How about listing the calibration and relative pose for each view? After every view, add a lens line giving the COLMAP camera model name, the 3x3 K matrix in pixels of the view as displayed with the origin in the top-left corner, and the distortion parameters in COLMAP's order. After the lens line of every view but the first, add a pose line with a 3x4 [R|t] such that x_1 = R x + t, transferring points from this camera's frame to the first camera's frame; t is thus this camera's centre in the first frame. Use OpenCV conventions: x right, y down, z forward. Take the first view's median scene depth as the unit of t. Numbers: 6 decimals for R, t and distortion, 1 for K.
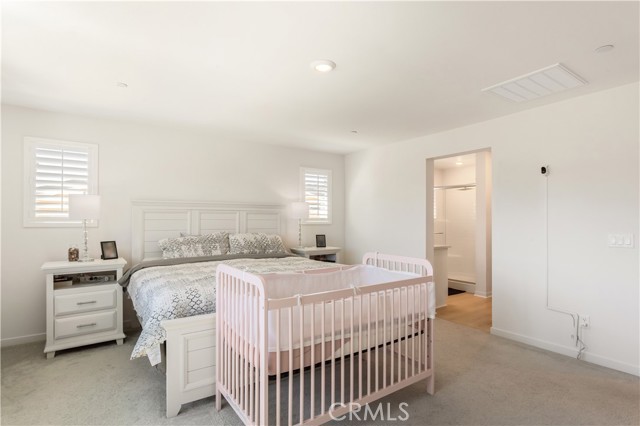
lens RADIAL K [[324.2, 0, 320.0], [0, 324.2, 213.0], [0, 0, 1]] dist [0.000776, 0.000380]
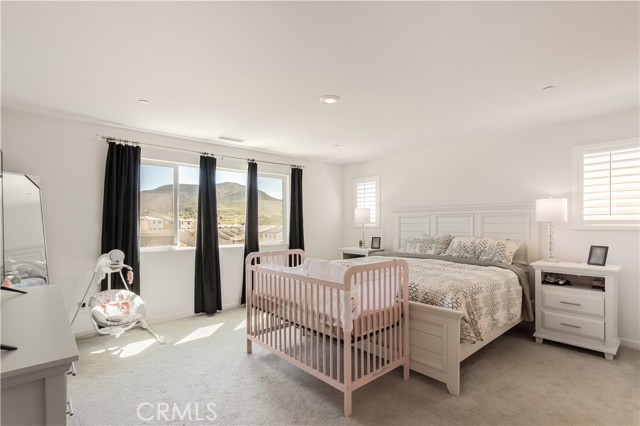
lens RADIAL K [[308.3, 0, 320.5], [0, 308.3, 220.4], [0, 0, 1]] dist [0.004291, 0.001093]
pose [[0.118335, -0.010192, -0.992921, 0.571975], [0.025399, 0.999651, -0.007234, 0.007483], [0.992649, -0.024363, 0.118552, 0.401637]]
